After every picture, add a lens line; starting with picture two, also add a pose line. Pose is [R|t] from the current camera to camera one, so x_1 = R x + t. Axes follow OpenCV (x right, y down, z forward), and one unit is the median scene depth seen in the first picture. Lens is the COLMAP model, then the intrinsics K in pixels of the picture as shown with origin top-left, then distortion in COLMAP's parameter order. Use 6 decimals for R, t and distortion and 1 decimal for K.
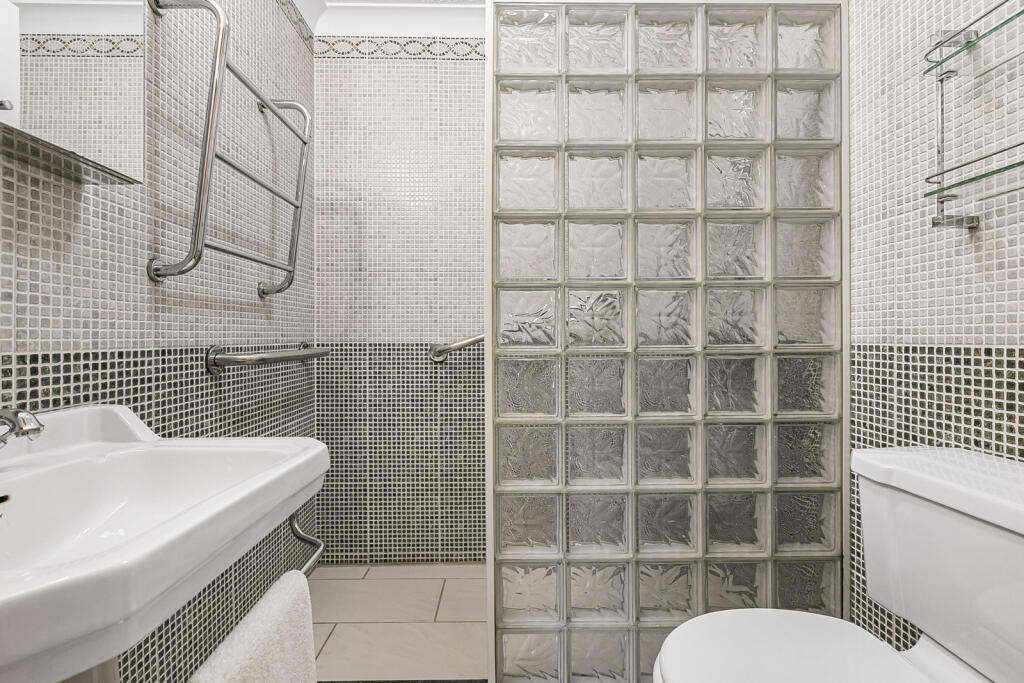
lens RADIAL K [[468.1, 0, 479.4], [0, 468.1, 343.3], [0, 0, 1]] dist [-0.002664, 0.001548]
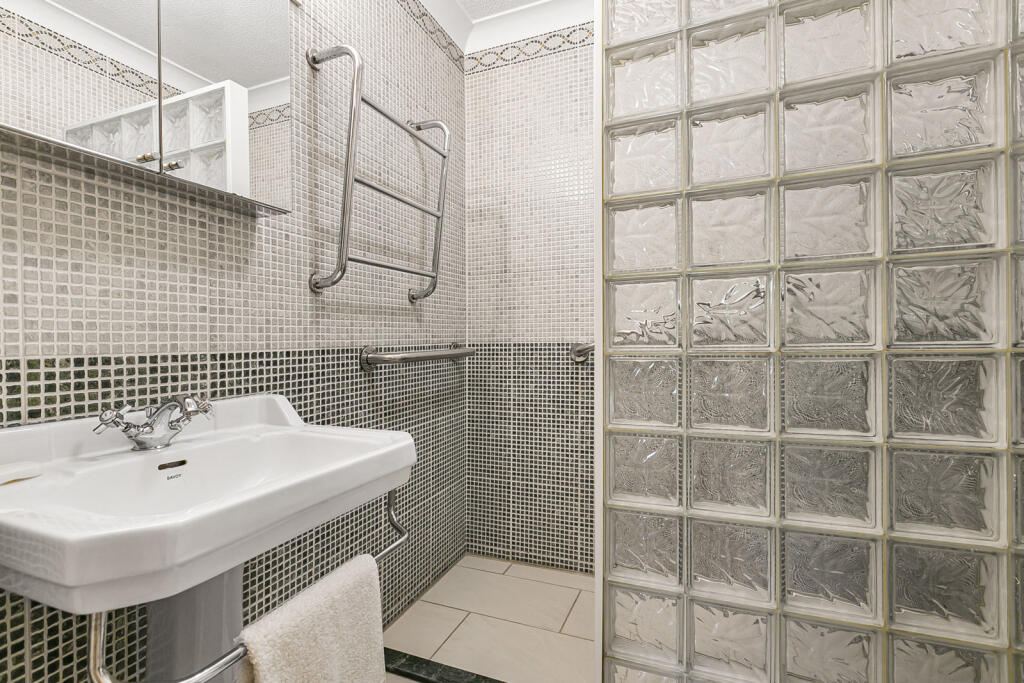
lens RADIAL K [[468.1, 0, 511.9], [0, 468.1, 342.2], [0, 0, 1]] dist [-0.002664, 0.001548]
pose [[0.922490, -0.008145, -0.385935, 0.210927], [0.006879, 0.999965, -0.004660, 0.003161], [0.385959, 0.001644, 0.922514, 0.083871]]
